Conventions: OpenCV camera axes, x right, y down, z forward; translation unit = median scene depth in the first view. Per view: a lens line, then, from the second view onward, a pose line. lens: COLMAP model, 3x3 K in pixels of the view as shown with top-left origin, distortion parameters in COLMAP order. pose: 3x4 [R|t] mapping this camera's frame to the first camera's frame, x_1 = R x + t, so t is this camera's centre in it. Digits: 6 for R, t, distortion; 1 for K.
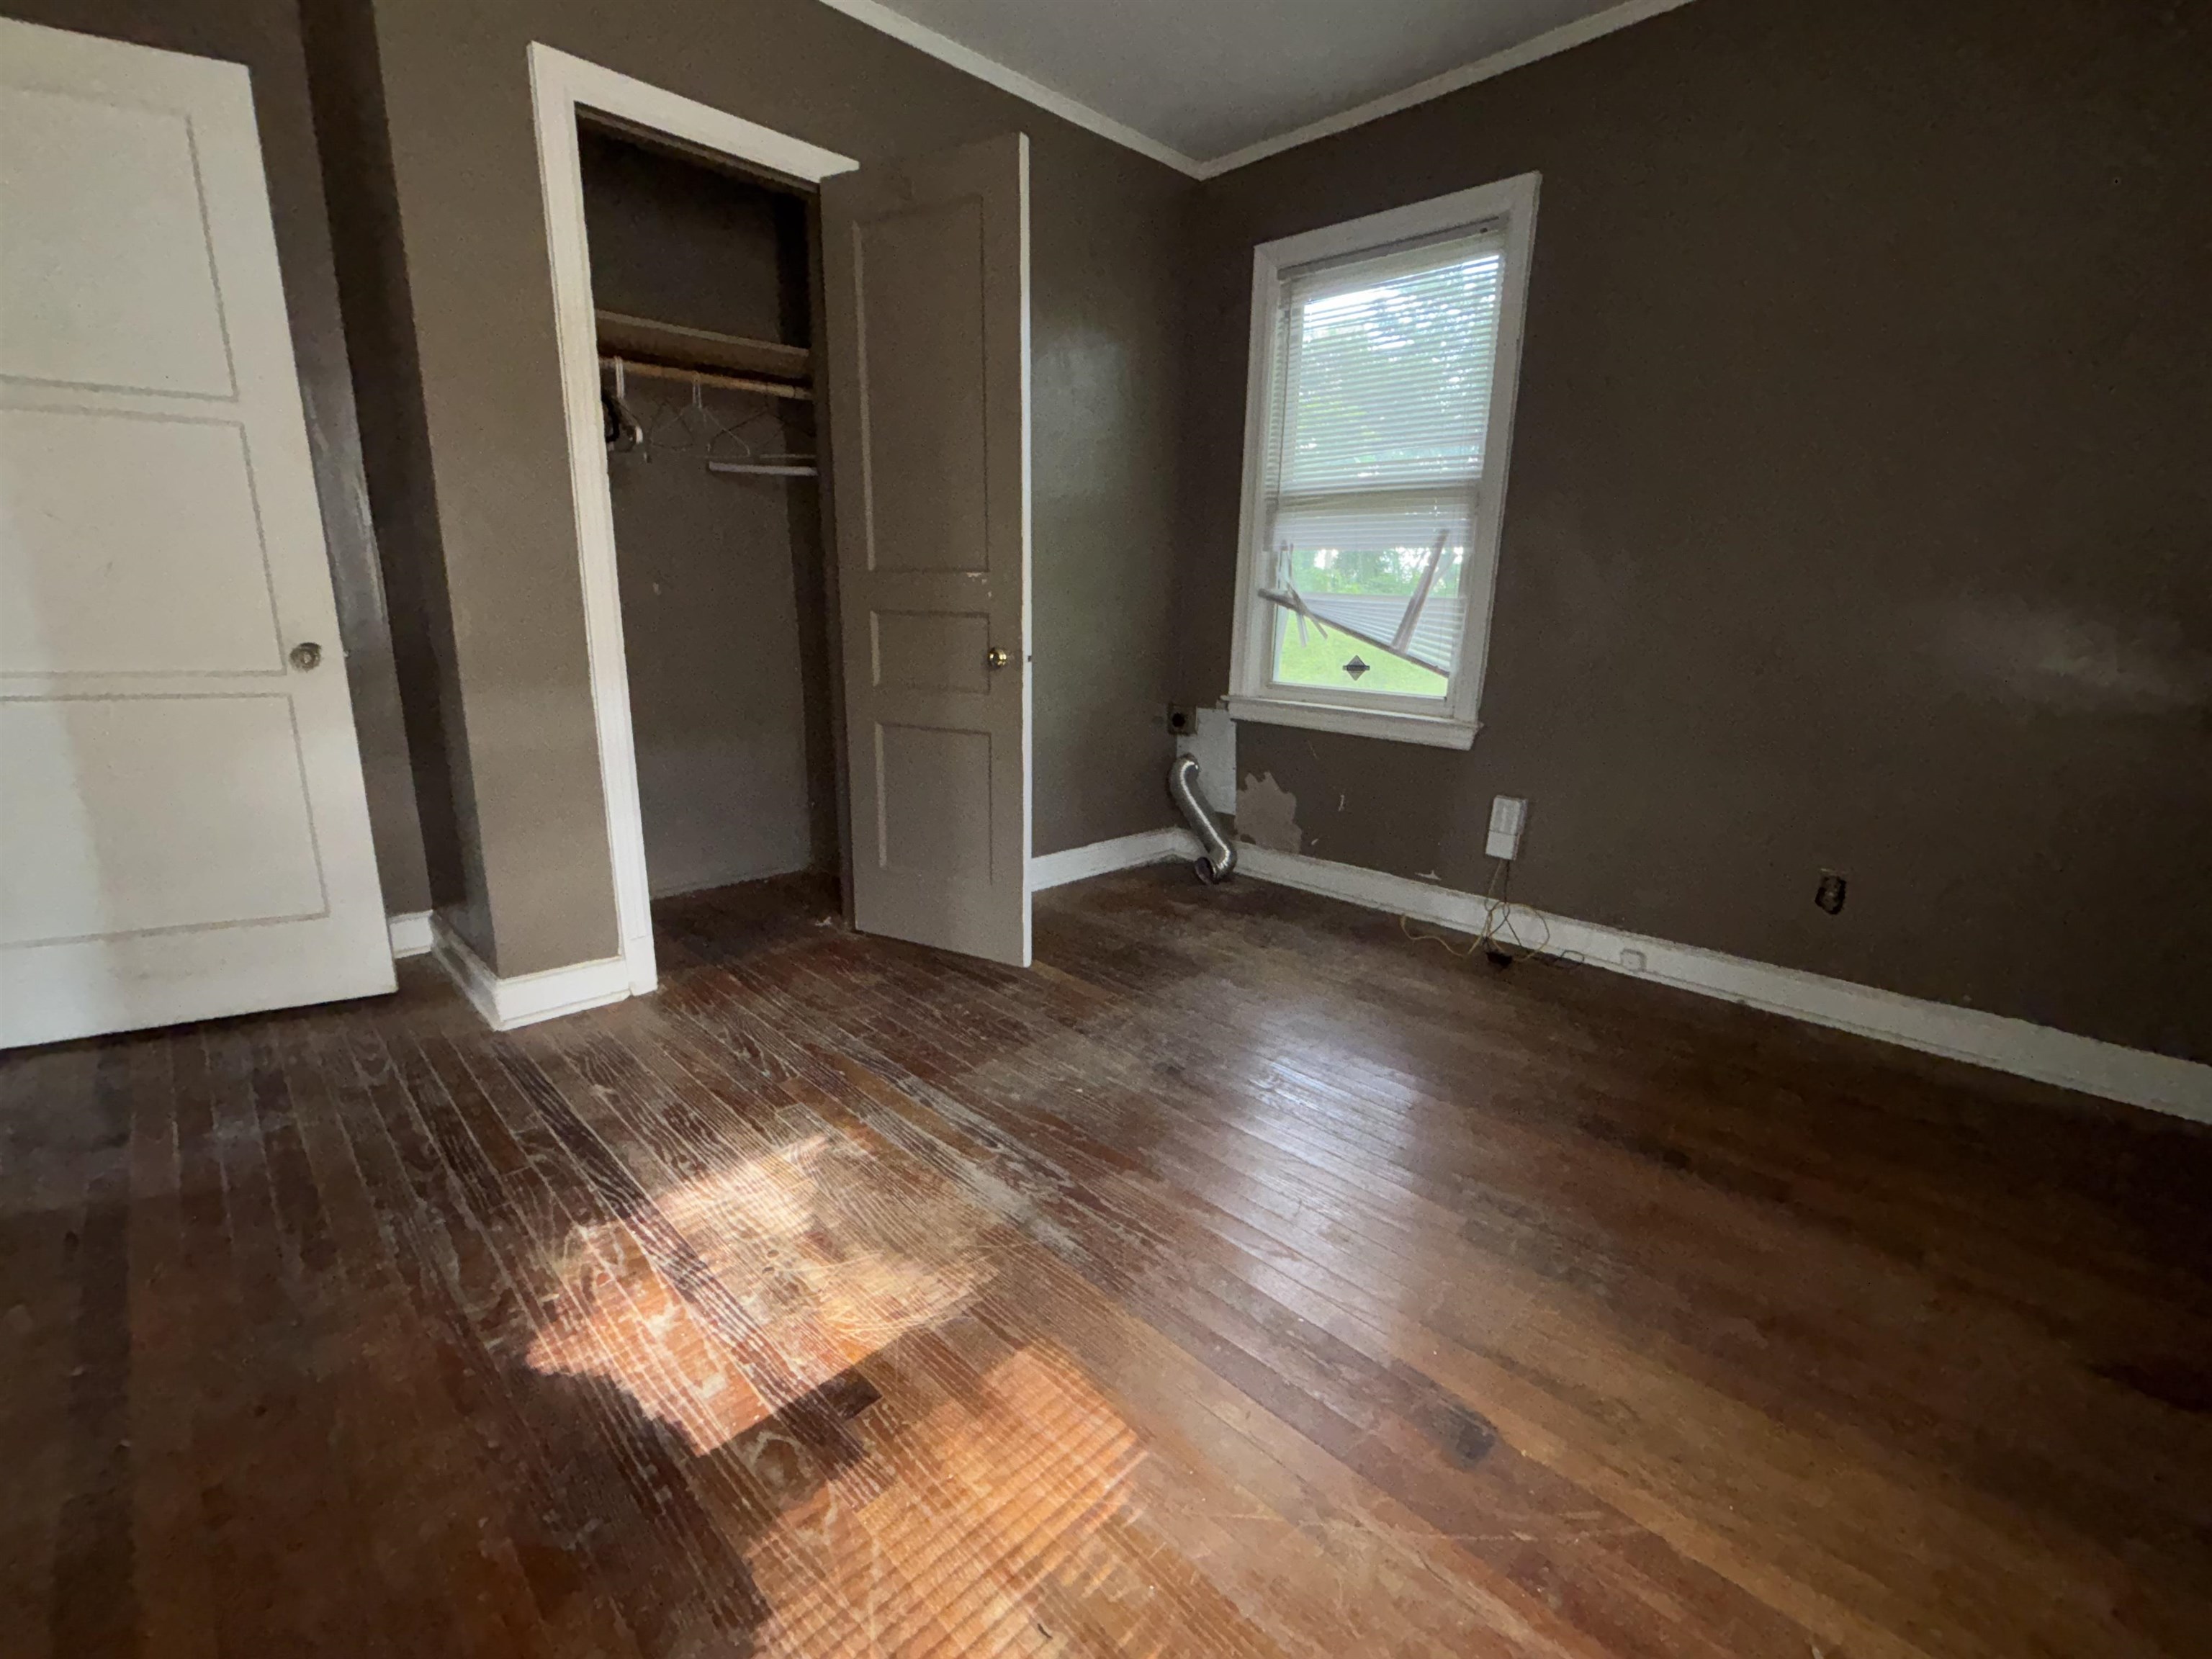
lens RADIAL K [[965.9, 0, 1102.3], [0, 965.9, 829.2], [0, 0, 1]] dist [0.010159, 0.000645]
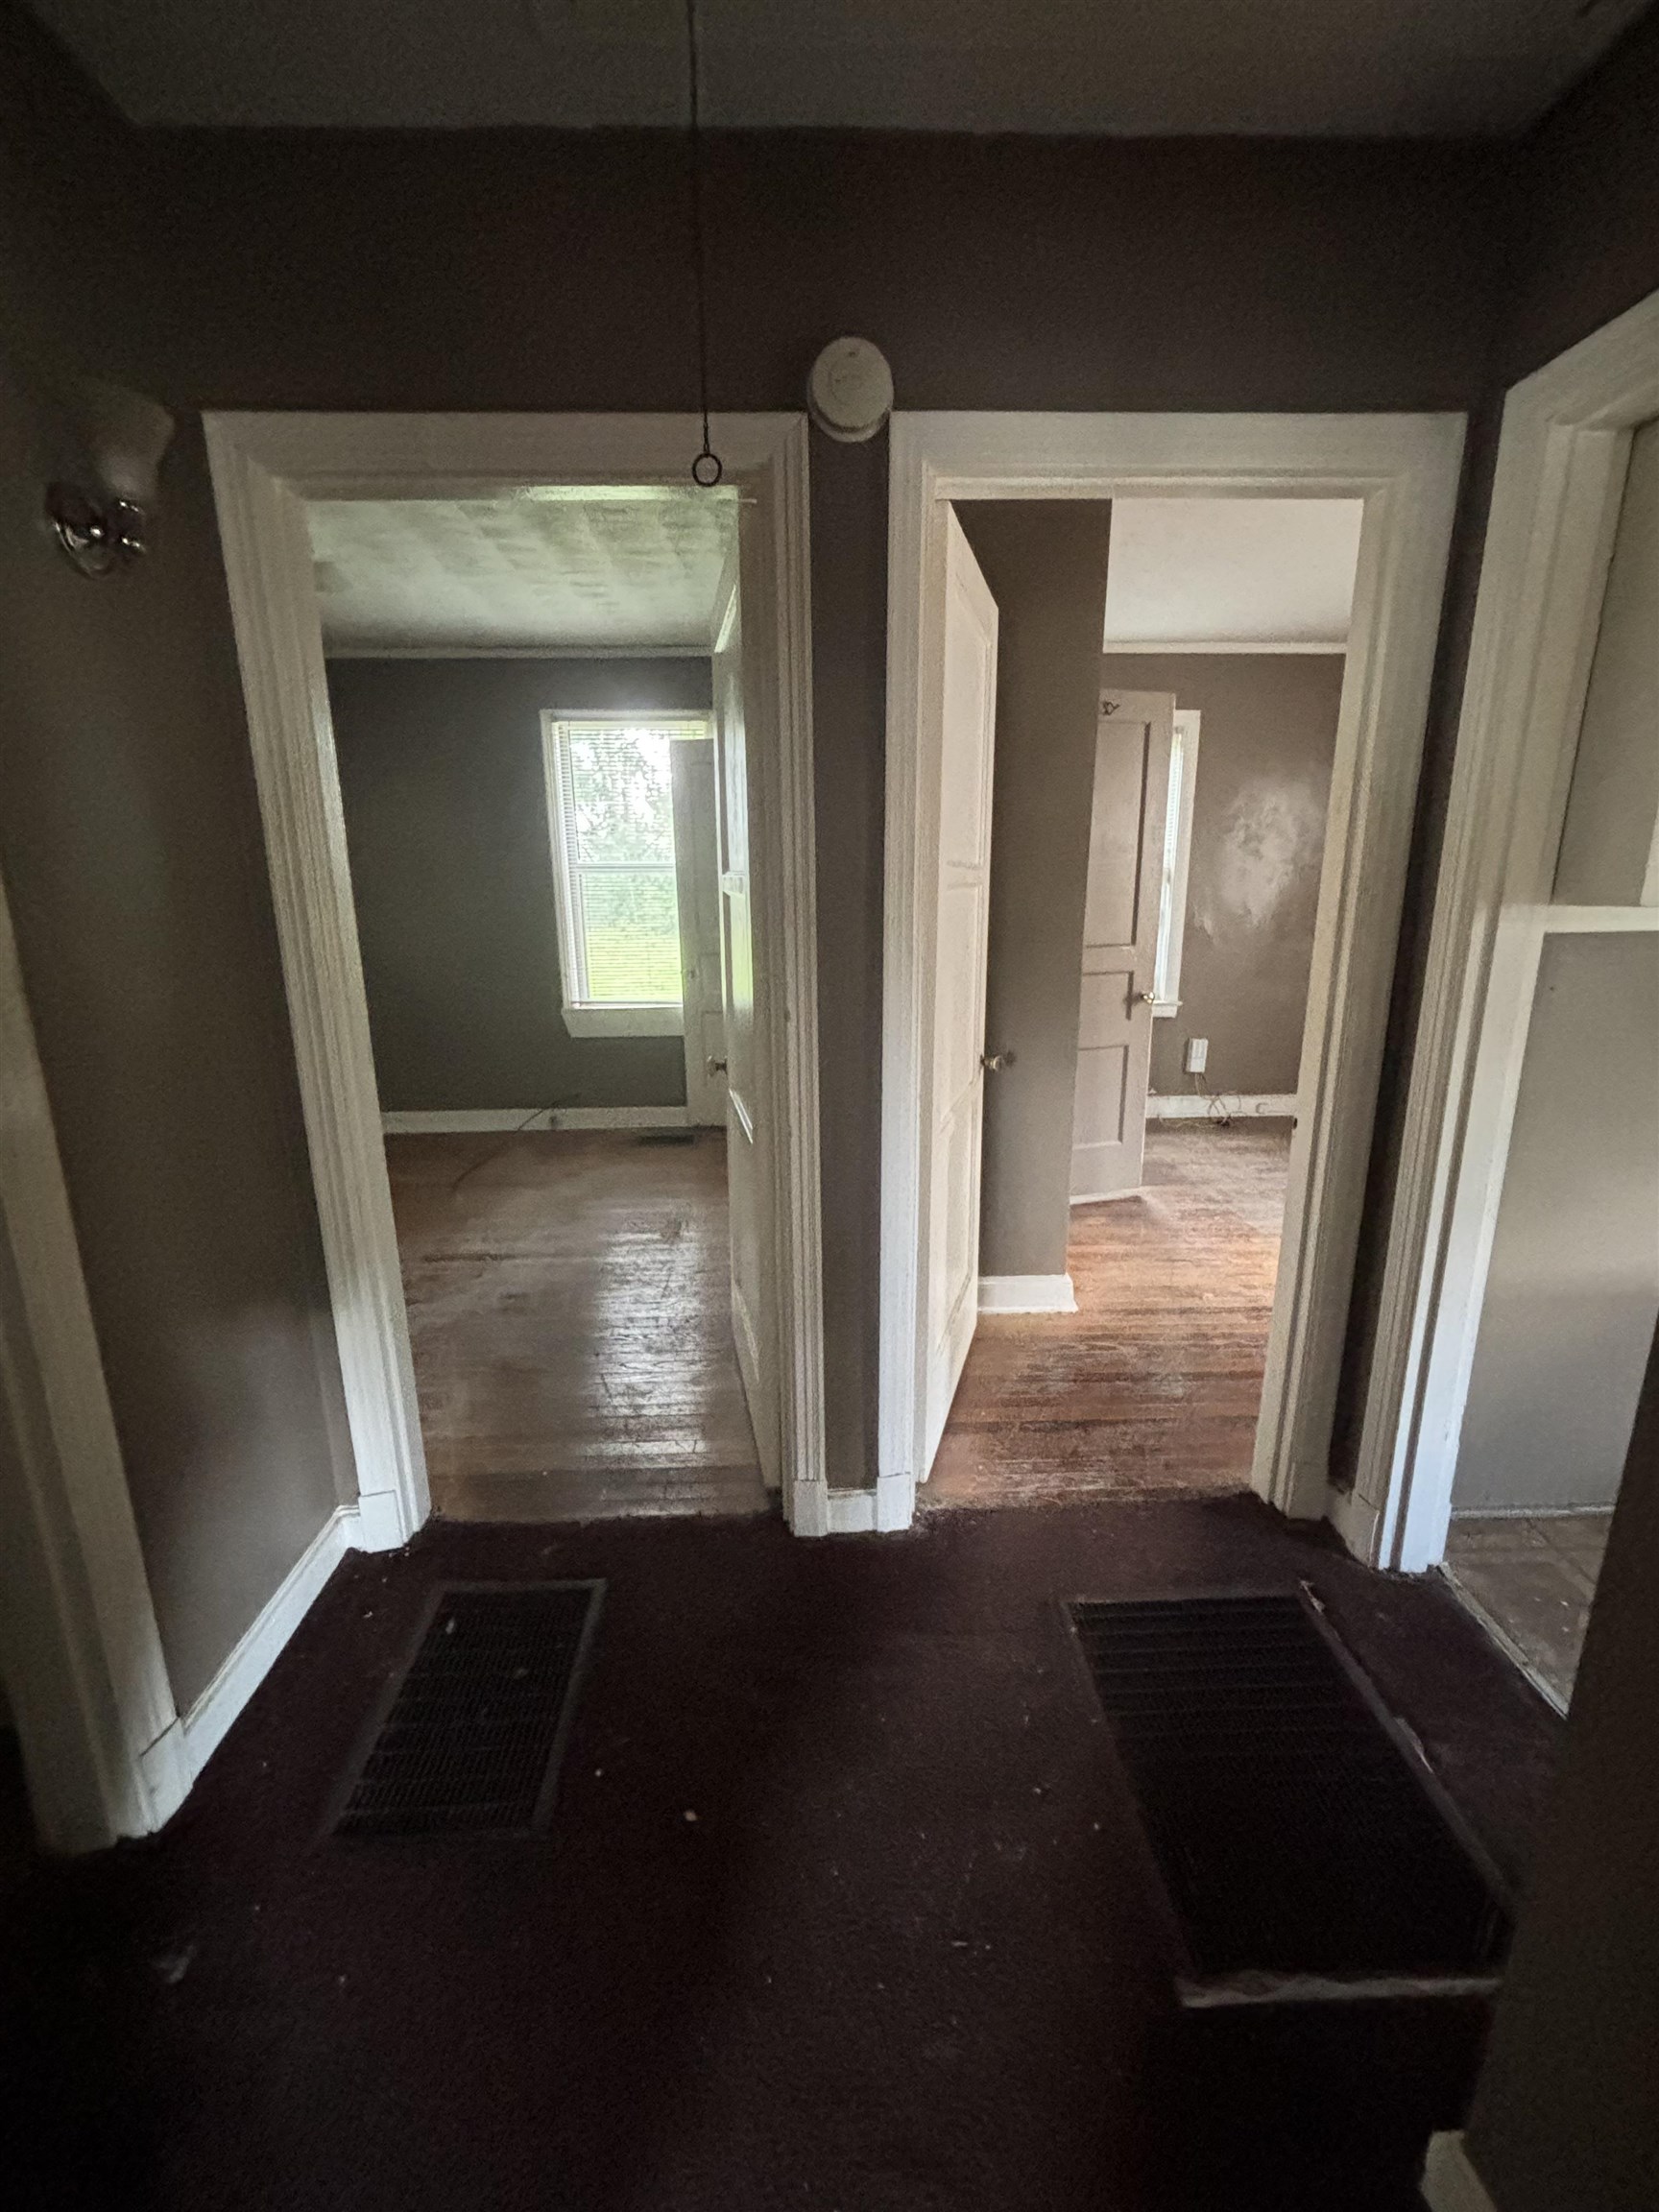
lens RADIAL K [[965.9, 0, 851.3], [0, 965.9, 1105.4], [0, 0, 1]] dist [0.010159, 0.000645]
pose [[0.666817, -0.201089, 0.717578, -1.747426], [0.199758, 0.975899, 0.087853, -0.259513], [-0.717950, 0.084760, 0.690915, 0.257786]]
